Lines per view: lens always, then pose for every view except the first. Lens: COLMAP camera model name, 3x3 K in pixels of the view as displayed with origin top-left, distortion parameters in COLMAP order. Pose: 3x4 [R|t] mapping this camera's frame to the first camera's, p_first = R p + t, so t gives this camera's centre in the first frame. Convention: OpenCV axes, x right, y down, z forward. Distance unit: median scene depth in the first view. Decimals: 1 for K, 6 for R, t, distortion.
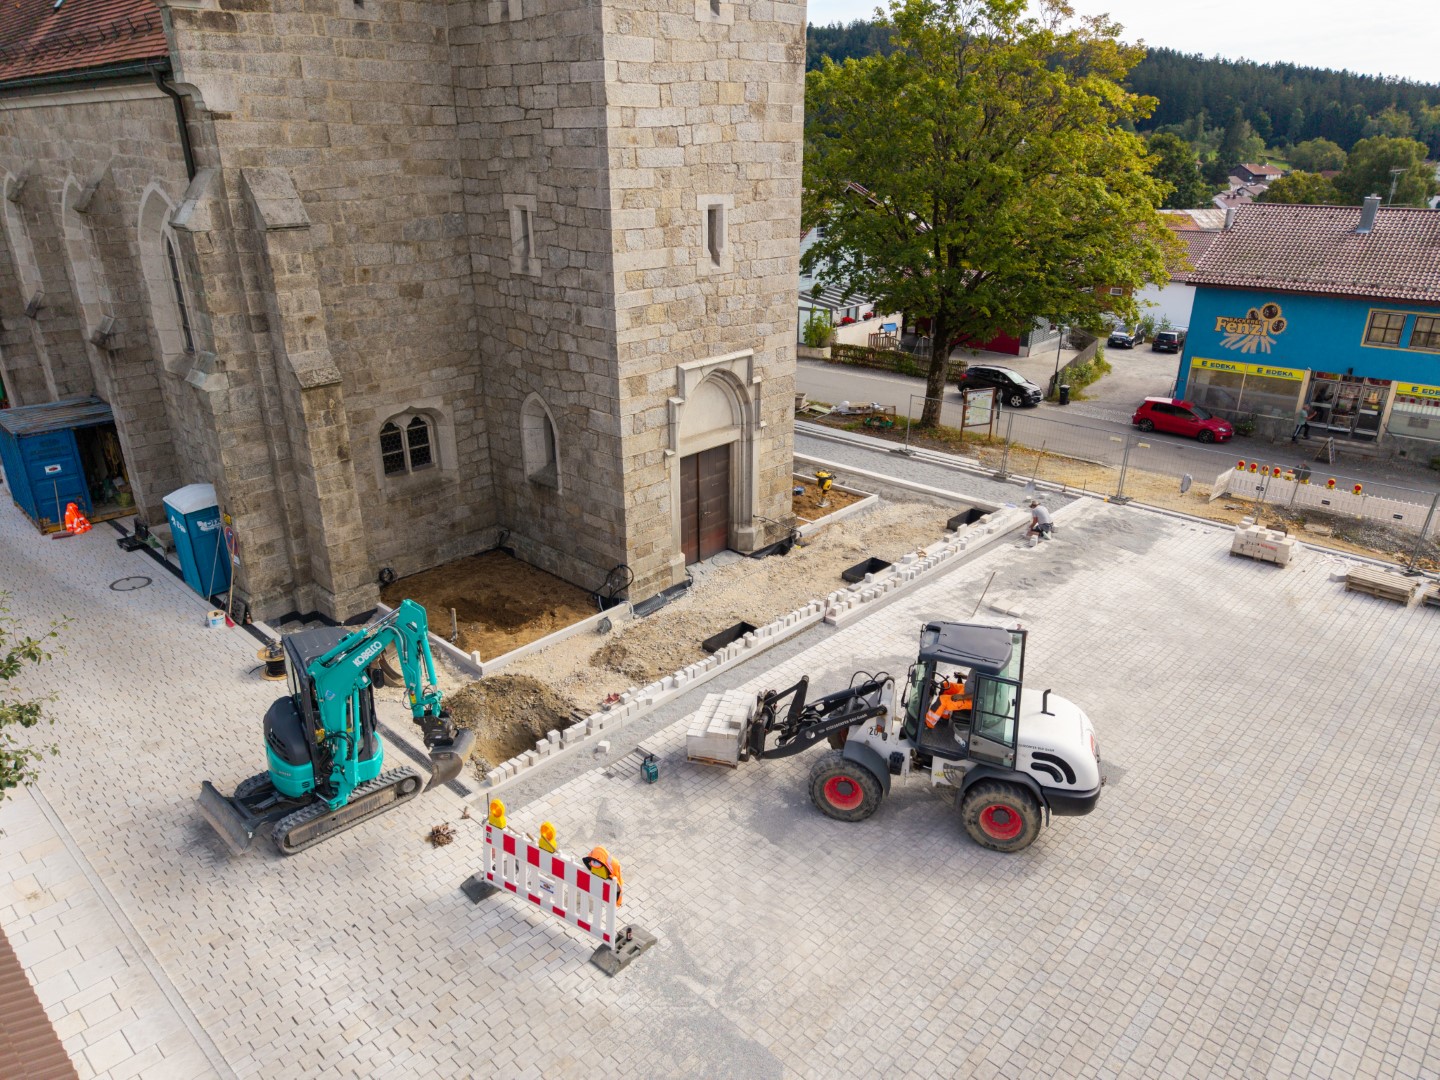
lens RADIAL K [[977.2, 0, 720.0], [0, 977.2, 540.0], [0, 0, 1]] dist [-0.025770, 0.002375]
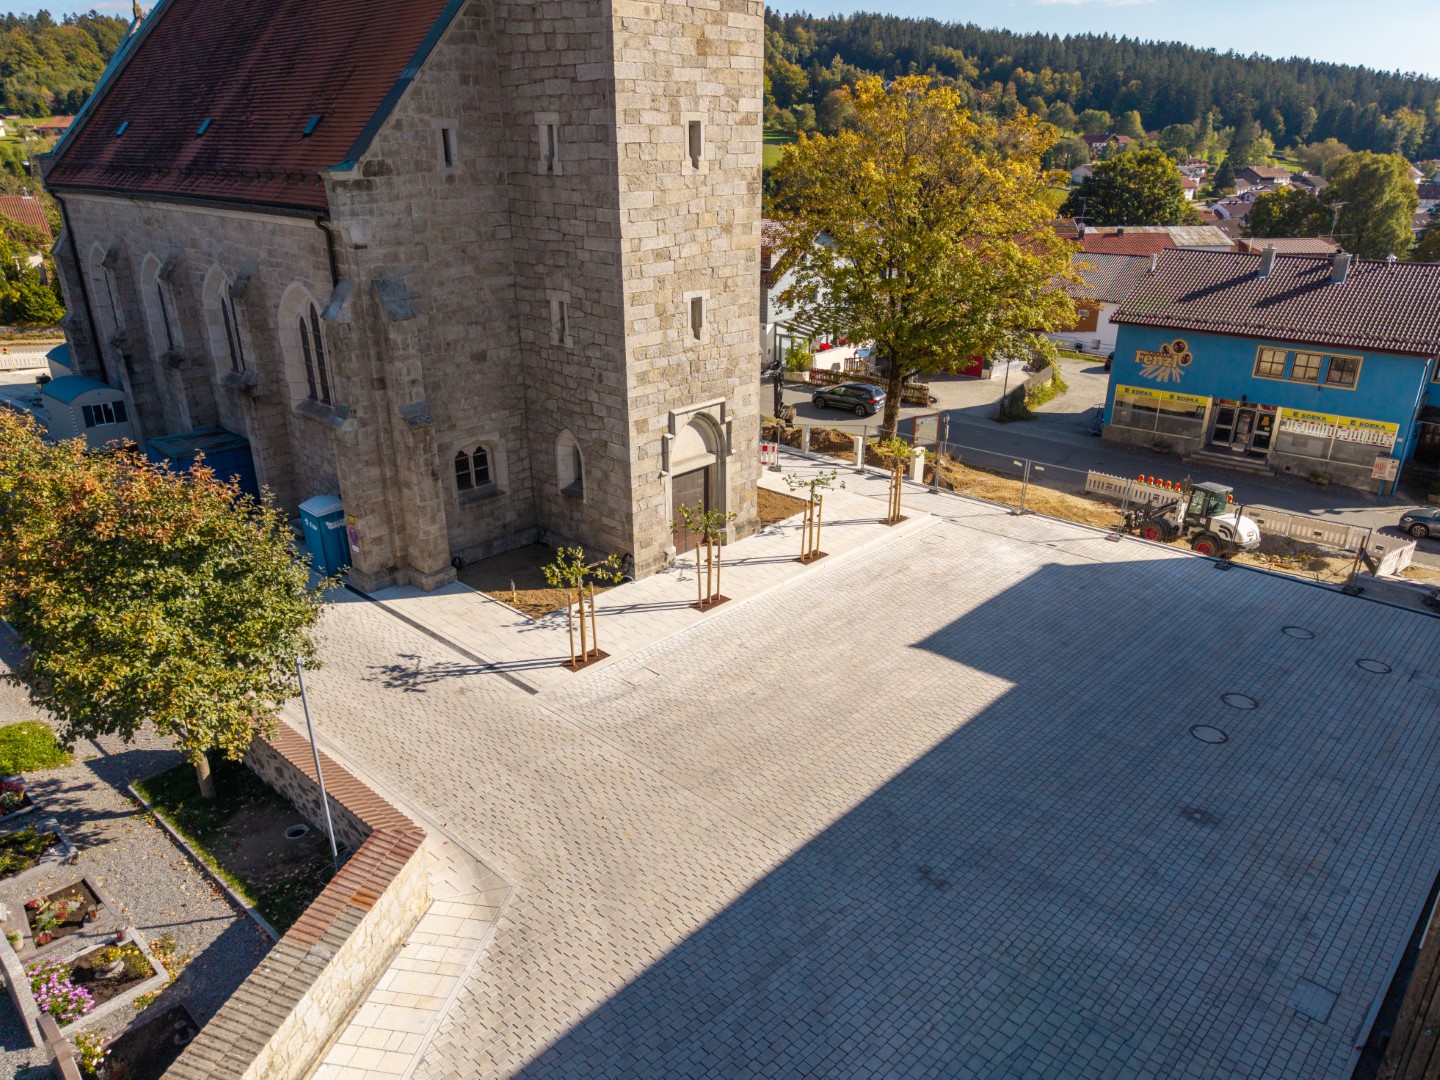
lens RADIAL K [[1010.0, 0, 722.4], [0, 1010.0, 558.8], [0, 0, 1]] dist [-0.000998, -0.004147]
pose [[0.999983, -0.000855, 0.005726, 0.022759], [0.000822, 0.999982, 0.005889, 0.024784], [-0.005731, -0.005885, 0.999966, -0.443993]]
